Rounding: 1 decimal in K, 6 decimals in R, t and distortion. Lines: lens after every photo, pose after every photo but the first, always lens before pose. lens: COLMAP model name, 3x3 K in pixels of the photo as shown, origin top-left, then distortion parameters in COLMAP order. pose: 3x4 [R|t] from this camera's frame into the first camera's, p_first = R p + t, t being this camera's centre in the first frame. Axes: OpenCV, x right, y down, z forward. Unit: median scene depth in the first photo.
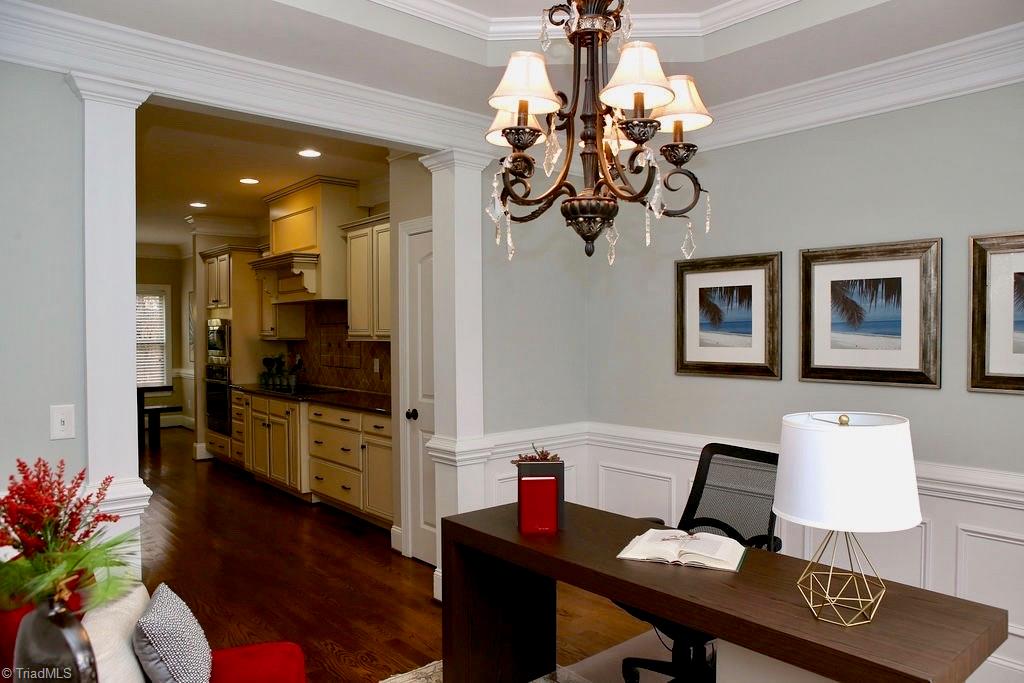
lens RADIAL K [[701.2, 0, 516.5], [0, 701.2, 343.1], [0, 0, 1]] dist [-0.086947, 0.038307]
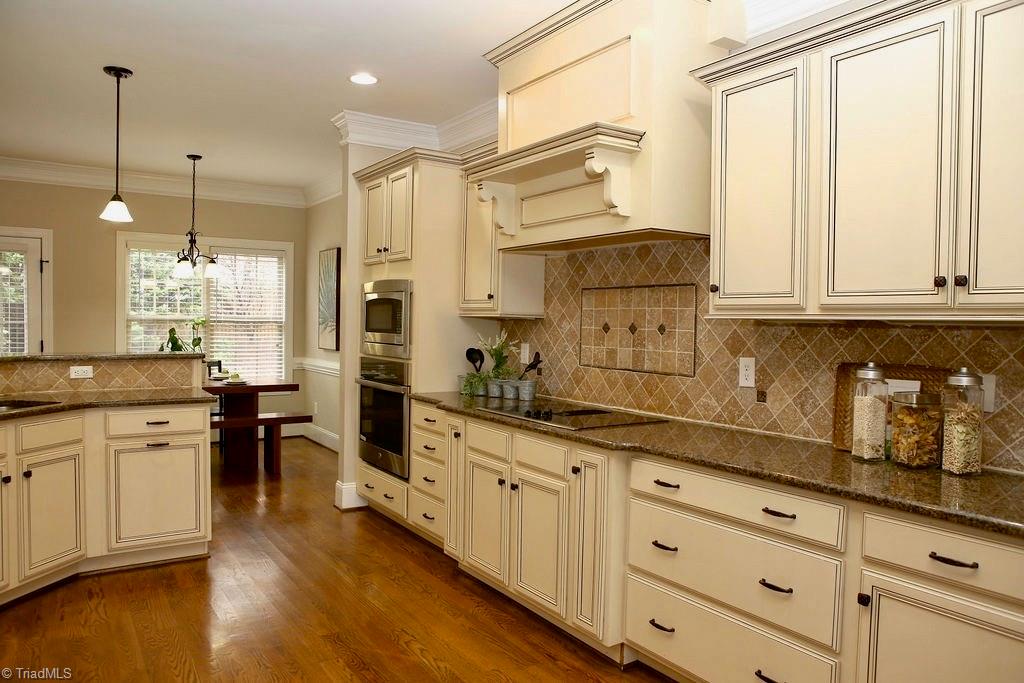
lens RADIAL K [[701.2, 0, 510.1], [0, 701.2, 338.3], [0, 0, 1]] dist [-0.086947, 0.038307]
pose [[0.991032, 0.025539, -0.131158, -0.259556], [-0.024708, 0.999663, 0.007962, 0.007878], [0.131317, -0.004650, 0.991329, 0.440215]]
